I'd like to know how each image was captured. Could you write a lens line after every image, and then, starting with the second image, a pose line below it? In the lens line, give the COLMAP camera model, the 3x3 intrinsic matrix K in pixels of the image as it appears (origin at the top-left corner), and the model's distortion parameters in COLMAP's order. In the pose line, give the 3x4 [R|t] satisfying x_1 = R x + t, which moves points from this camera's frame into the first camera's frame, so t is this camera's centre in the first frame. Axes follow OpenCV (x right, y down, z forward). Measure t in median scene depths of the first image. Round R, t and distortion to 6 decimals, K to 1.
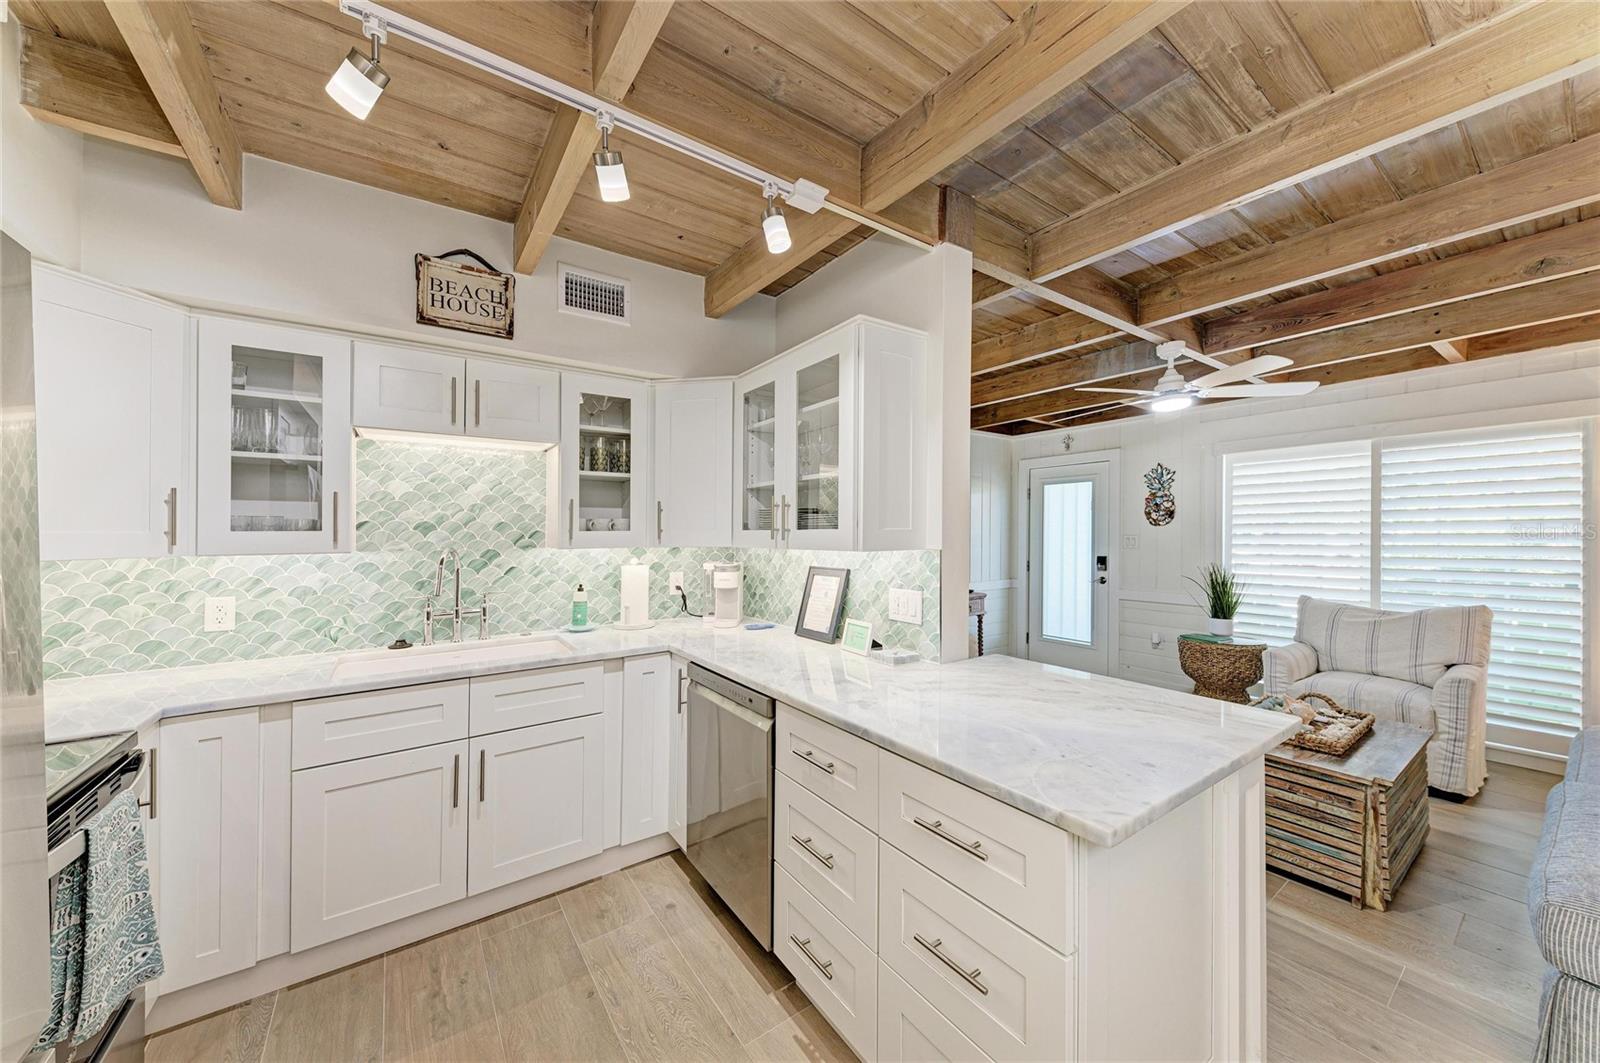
lens RADIAL K [[564.7, 0, 804.4], [0, 564.7, 528.7], [0, 0, 1]] dist [0.014776, -0.004347]
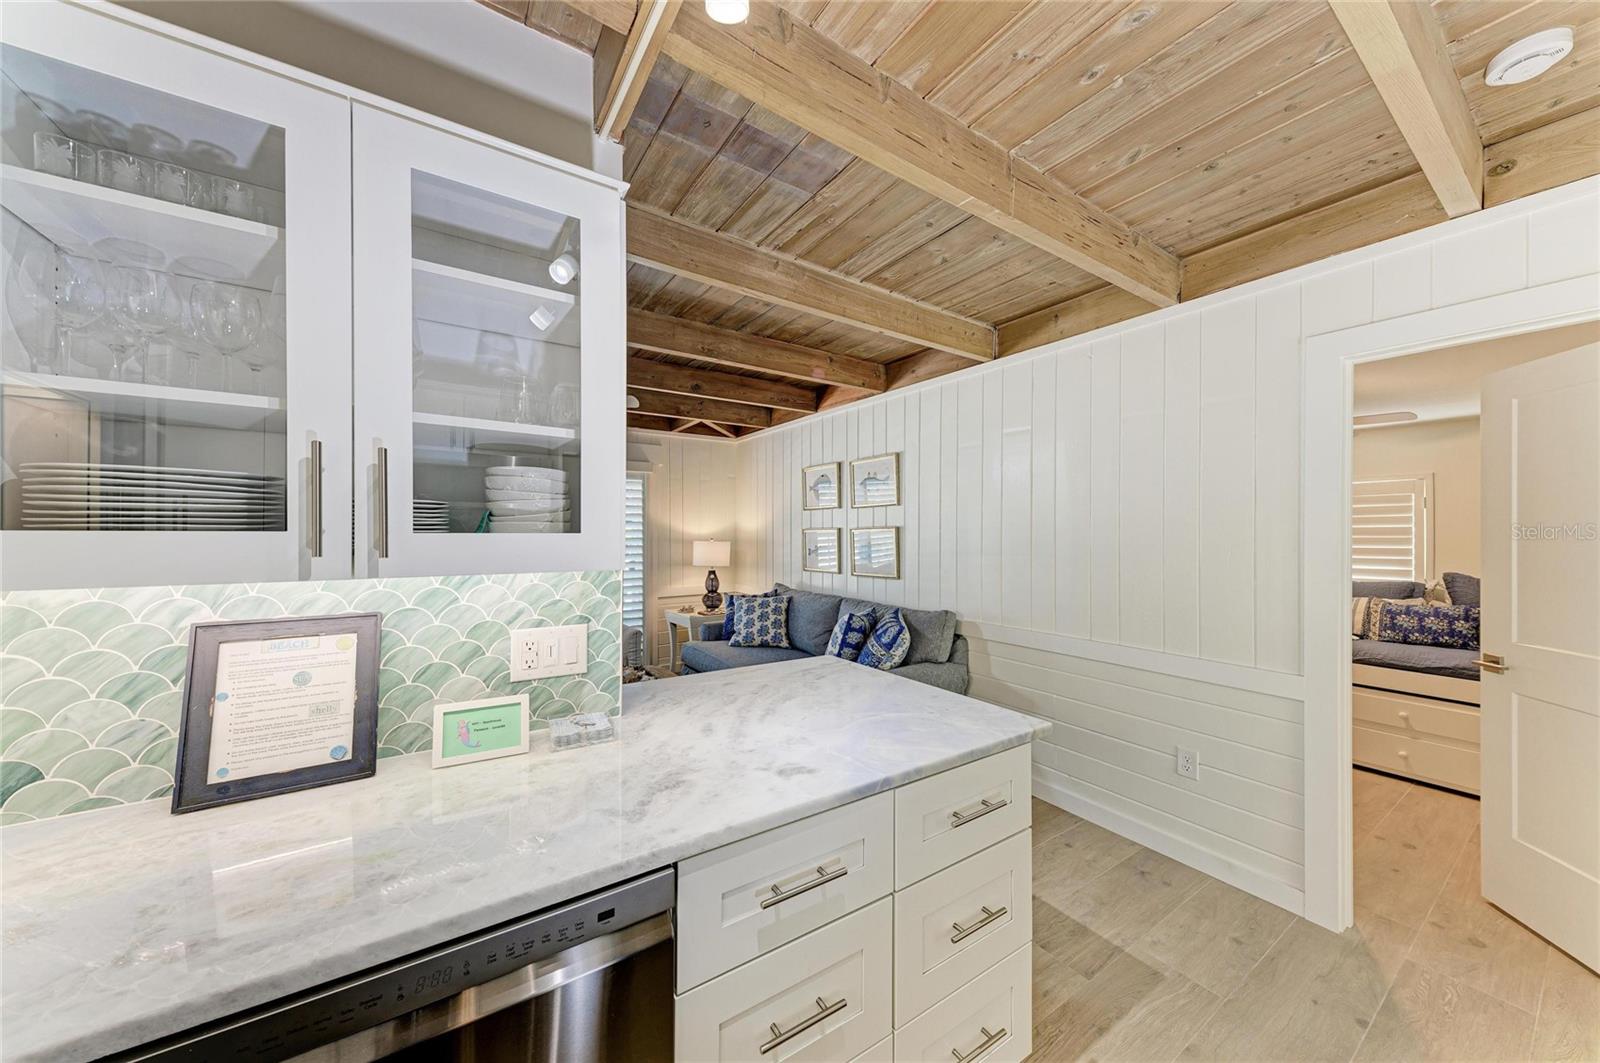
lens RADIAL K [[547.9, 0, 794.6], [0, 547.9, 535.8], [0, 0, 1]] dist [0.000110, -0.000002]
pose [[0.035723, 0.003367, 0.999356, -0.430988], [-0.006507, 0.999974, -0.003137, 0.004483], [-0.999341, -0.006390, 0.035744, 0.691479]]
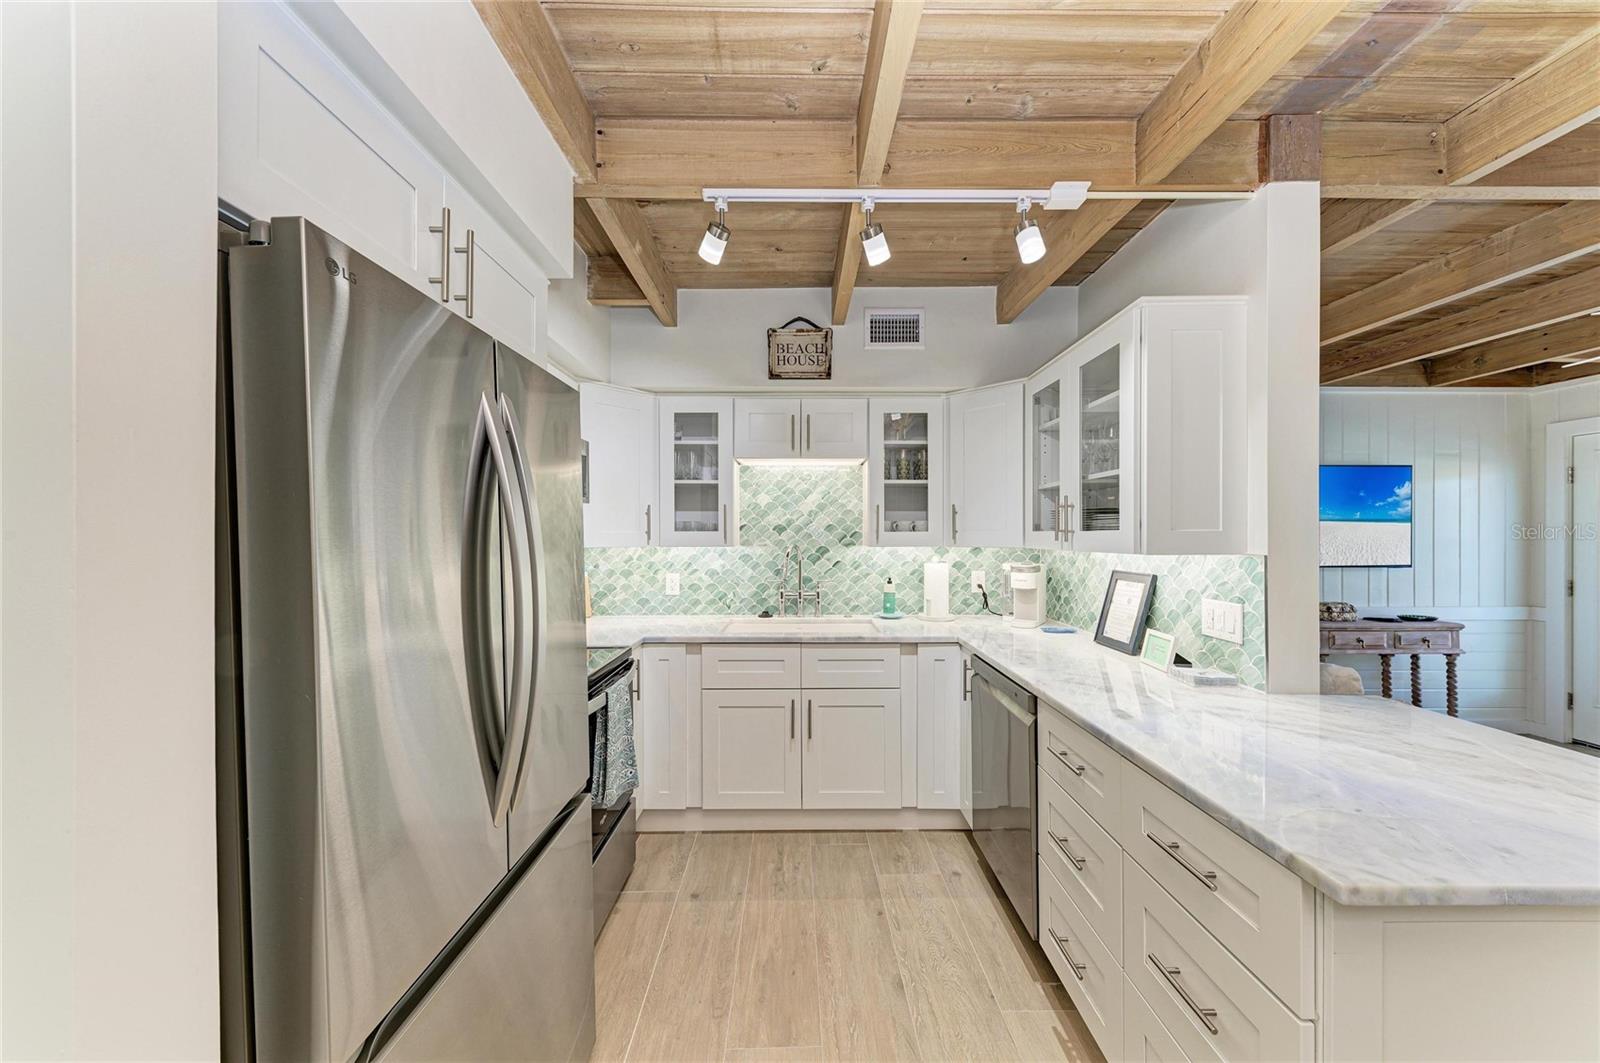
lens RADIAL K [[562.7, 0, 798.0], [0, 562.7, 534.9], [0, 0, 1]] dist [0.009794, -0.004282]
pose [[0.818243, 0.005356, -0.574848, 0.143392], [0.000302, 0.999952, 0.009746, -0.000579], [0.574872, -0.008148, 0.818202, -0.064666]]
